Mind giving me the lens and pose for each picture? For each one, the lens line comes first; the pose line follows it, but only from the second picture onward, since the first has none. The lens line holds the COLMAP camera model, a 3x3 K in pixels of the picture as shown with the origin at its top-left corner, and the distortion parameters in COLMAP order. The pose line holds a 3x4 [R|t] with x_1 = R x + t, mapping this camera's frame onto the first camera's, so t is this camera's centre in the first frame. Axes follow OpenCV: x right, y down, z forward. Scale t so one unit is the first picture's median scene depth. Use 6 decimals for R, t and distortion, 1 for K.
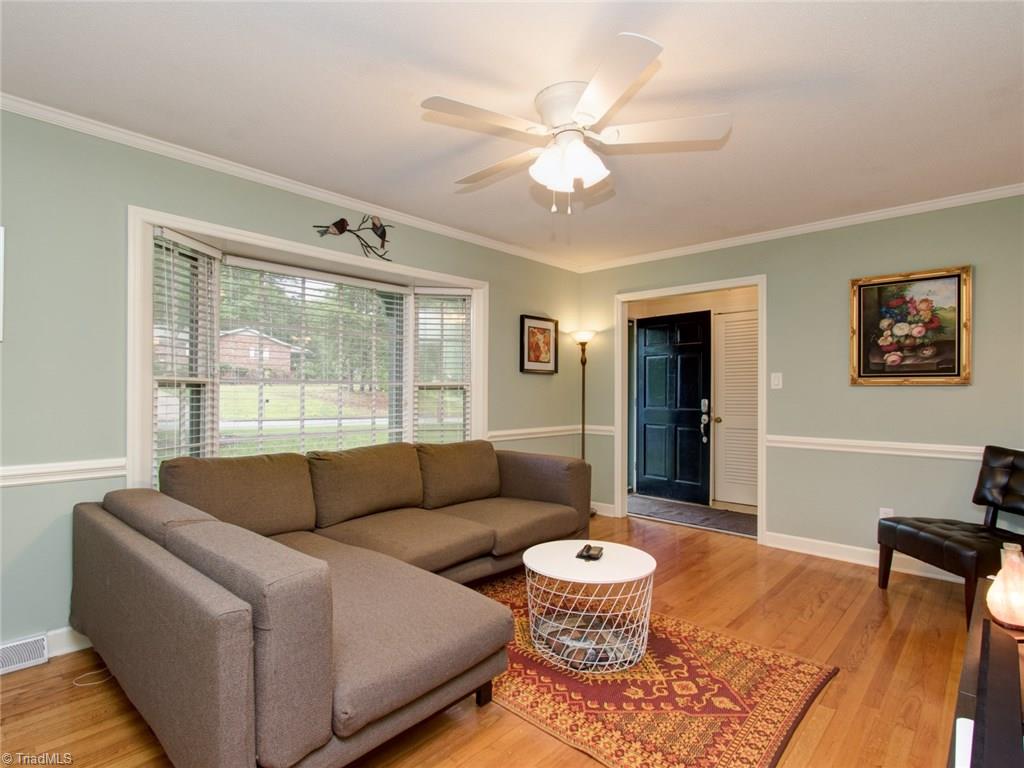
lens RADIAL K [[547.0, 0, 512.0], [0, 547.0, 384.0], [0, 0, 1]] dist [0.001826, 0.000489]
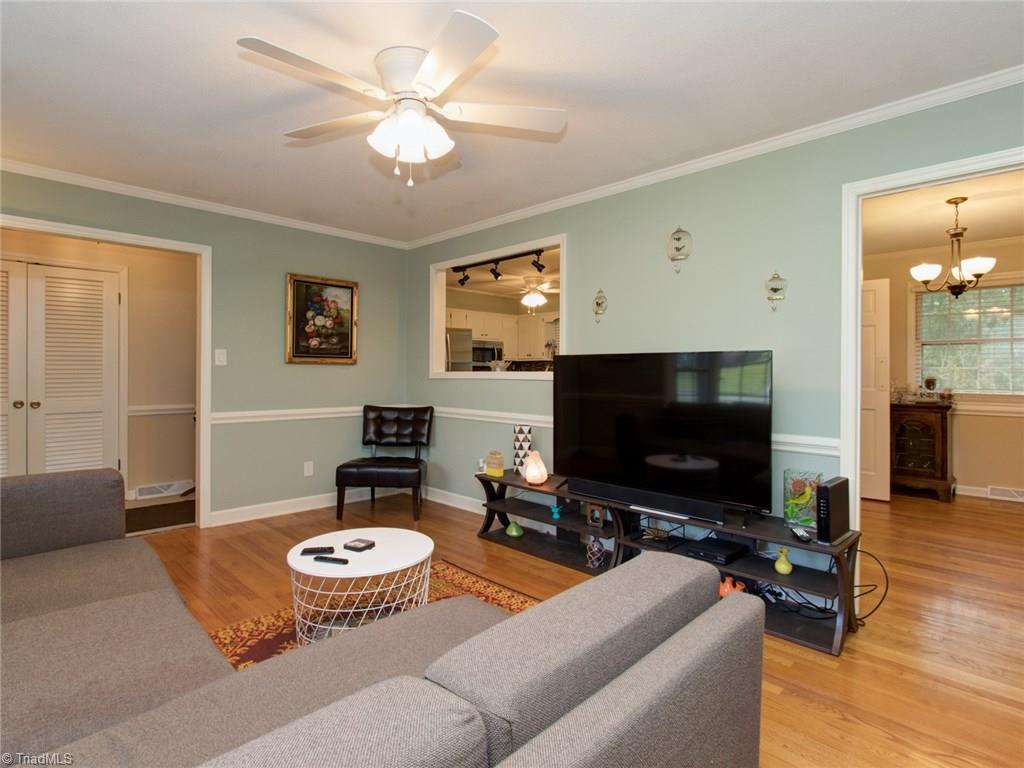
lens RADIAL K [[540.9, 0, 513.3], [0, 540.9, 368.9], [0, 0, 1]] dist [-0.006190, 0.000023]
pose [[0.020887, 0.000657, 0.999782, -0.559704], [-0.023738, 0.999718, -0.000161, 0.002988], [-0.999500, -0.023730, 0.020897, 0.523440]]
